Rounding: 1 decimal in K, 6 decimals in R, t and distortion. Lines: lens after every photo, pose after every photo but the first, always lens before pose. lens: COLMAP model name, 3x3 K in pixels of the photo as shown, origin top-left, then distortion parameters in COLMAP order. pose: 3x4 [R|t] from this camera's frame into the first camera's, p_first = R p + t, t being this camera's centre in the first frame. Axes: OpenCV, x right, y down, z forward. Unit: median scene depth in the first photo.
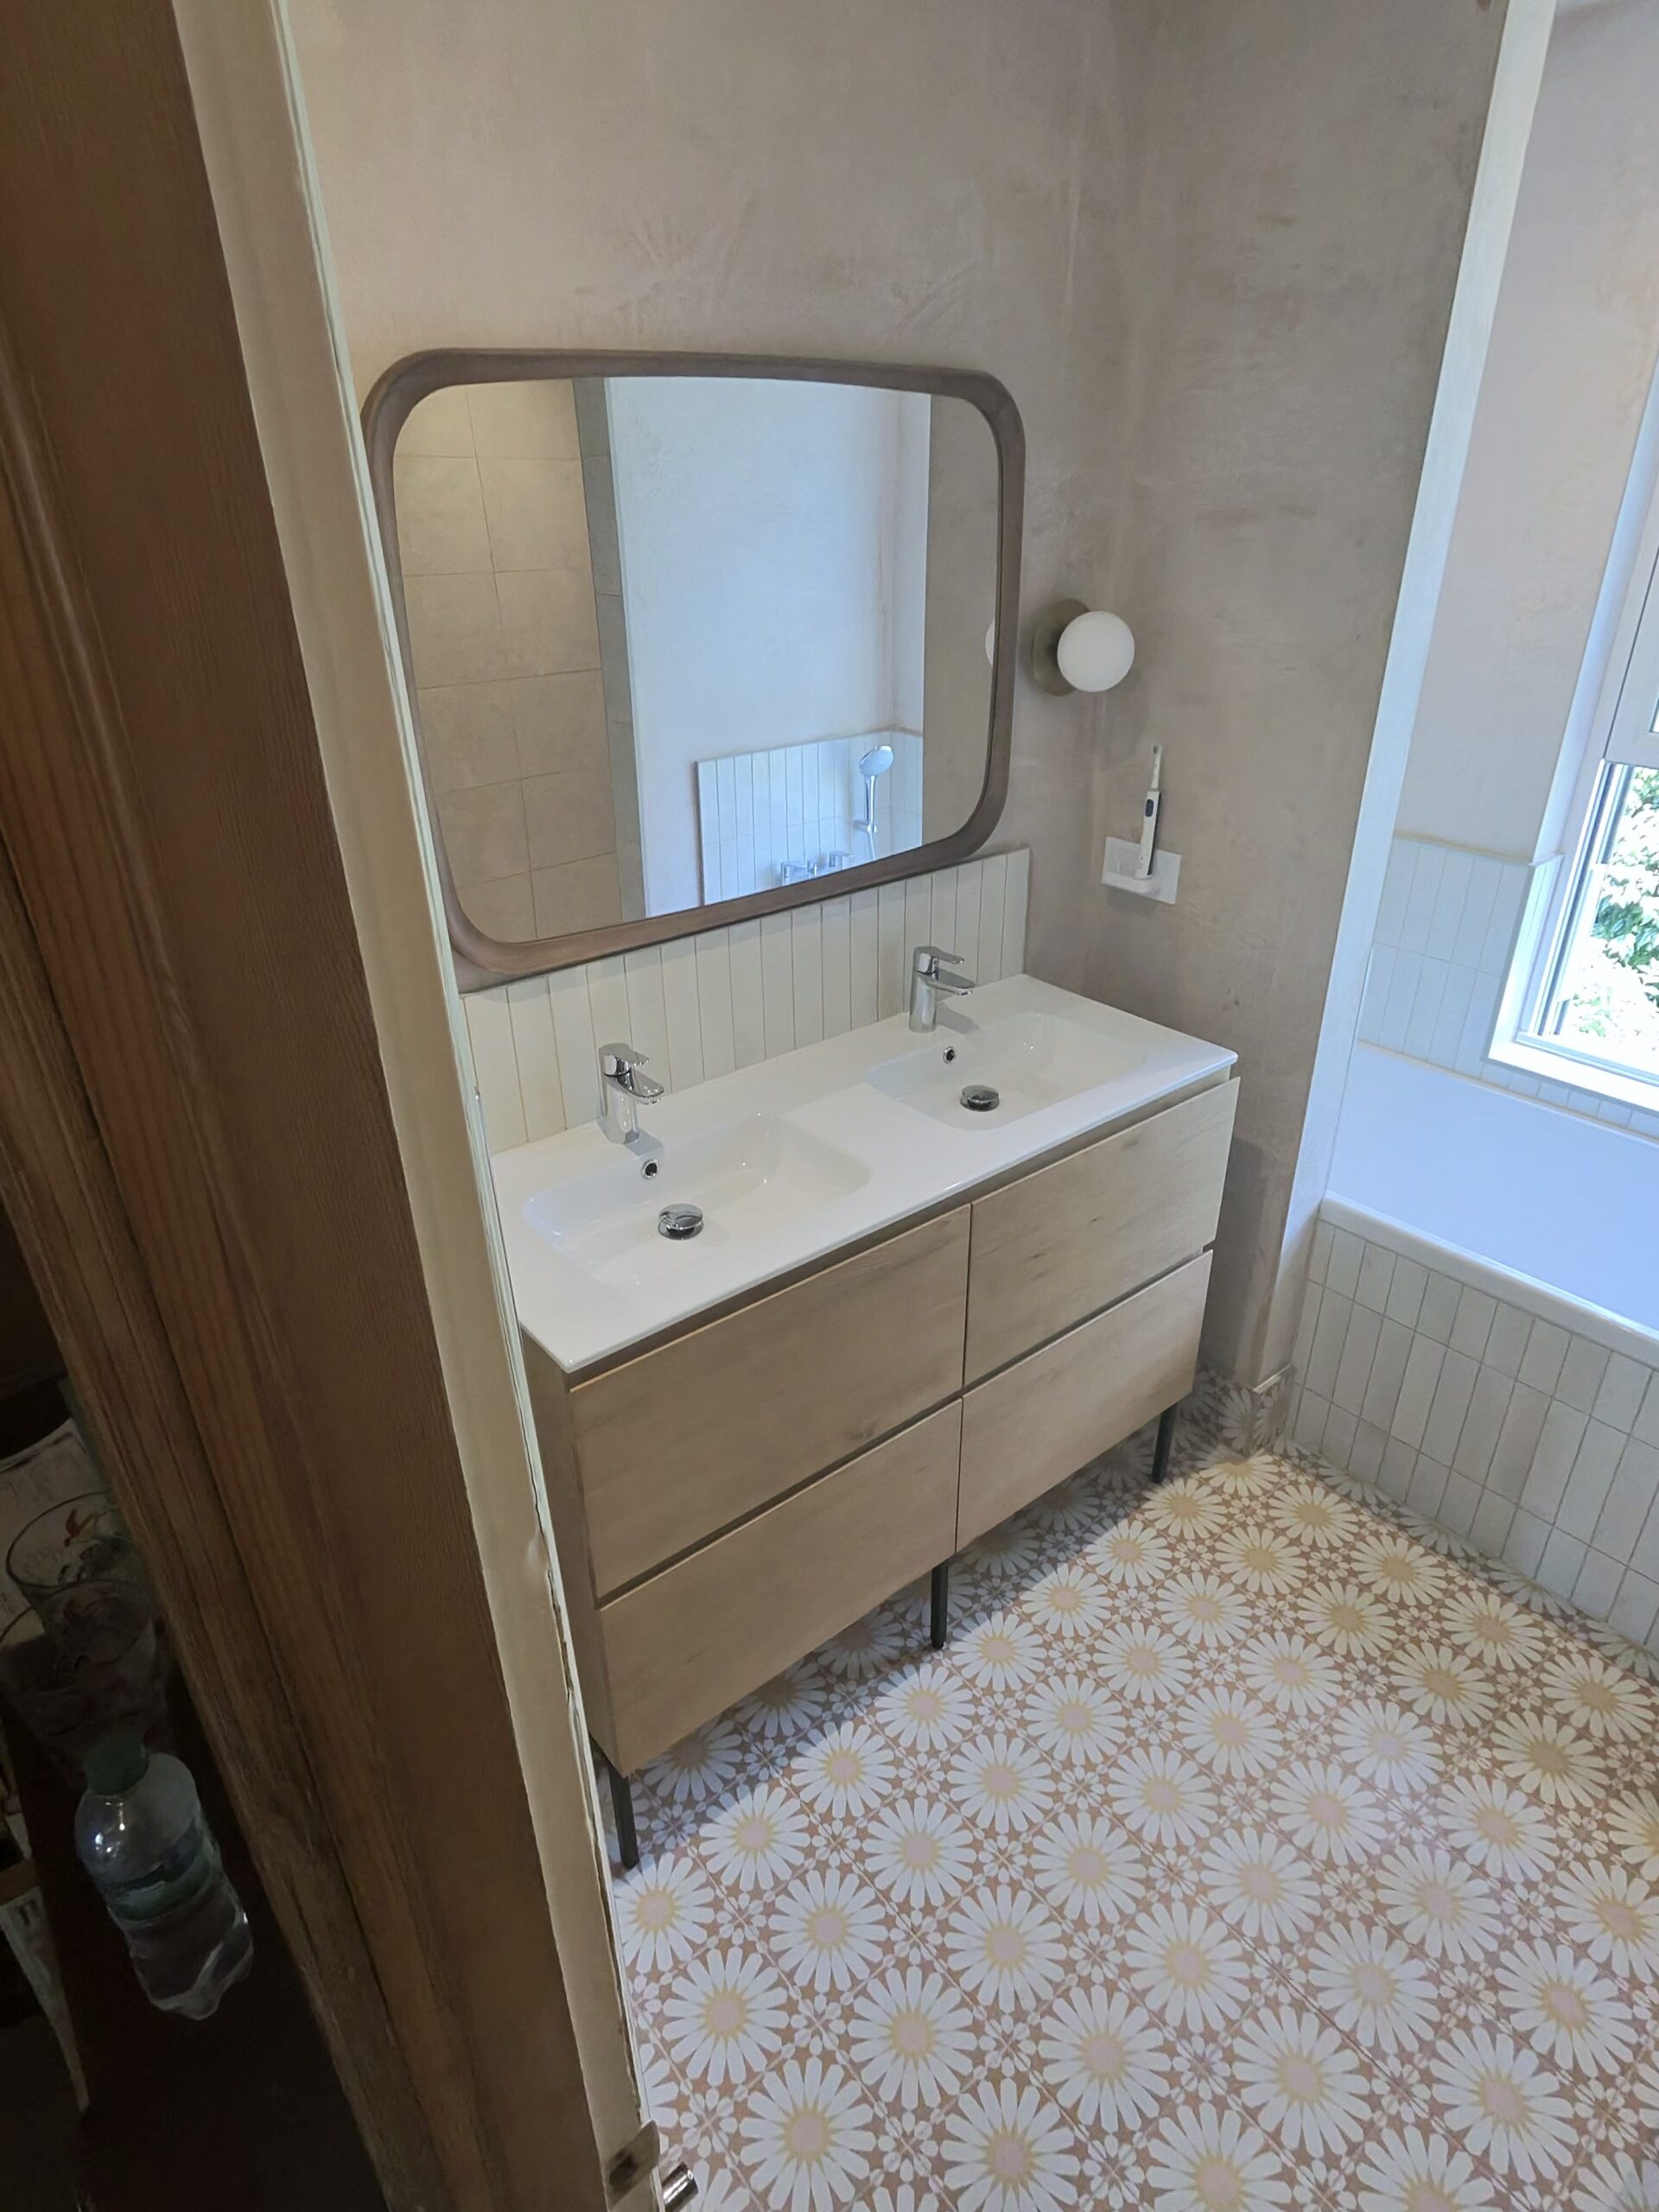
lens RADIAL K [[1253.7, 0, 829.5], [0, 1253.7, 1106.0], [0, 0, 1]] dist [-0.001799, -0.000461]
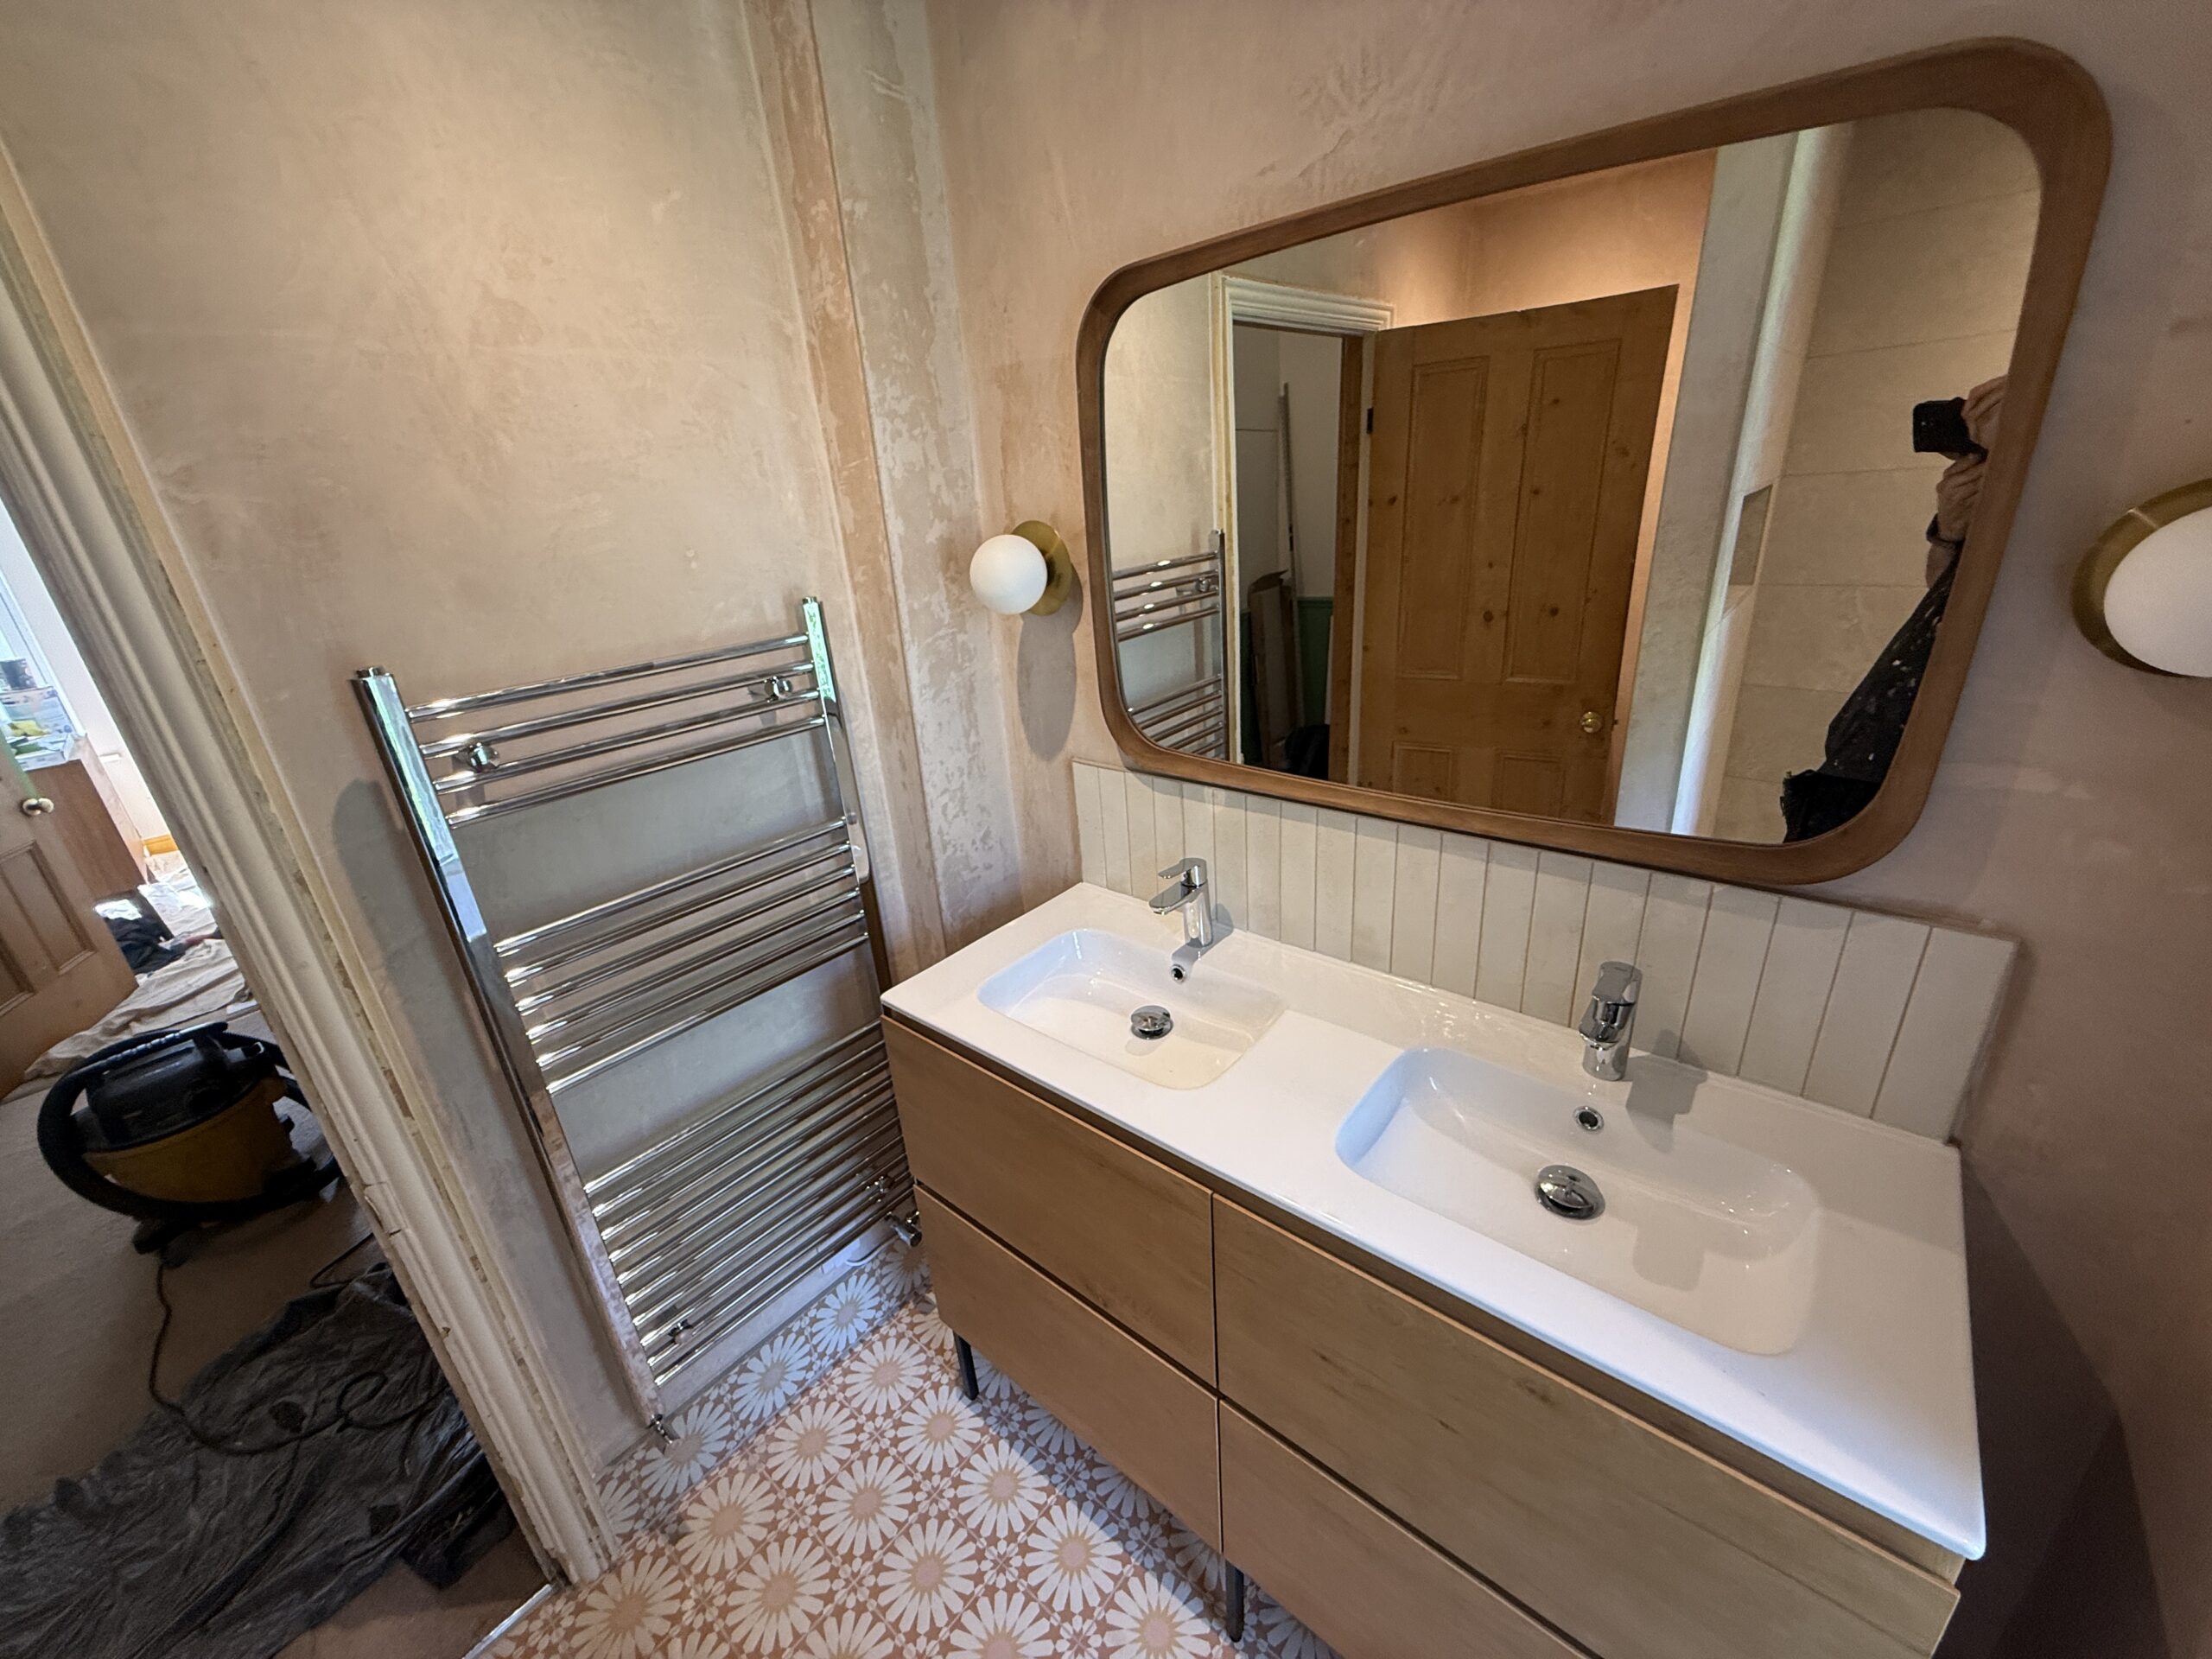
lens RADIAL K [[892.0, 0, 1100.1], [0, 892.0, 827.0], [0, 0, 1]] dist [0.002632, -0.000027]
pose [[0.178467, 0.364237, -0.914047, 0.433968], [-0.381844, 0.881794, 0.276830, -0.213500], [0.906832, 0.299618, 0.296452, 0.542367]]
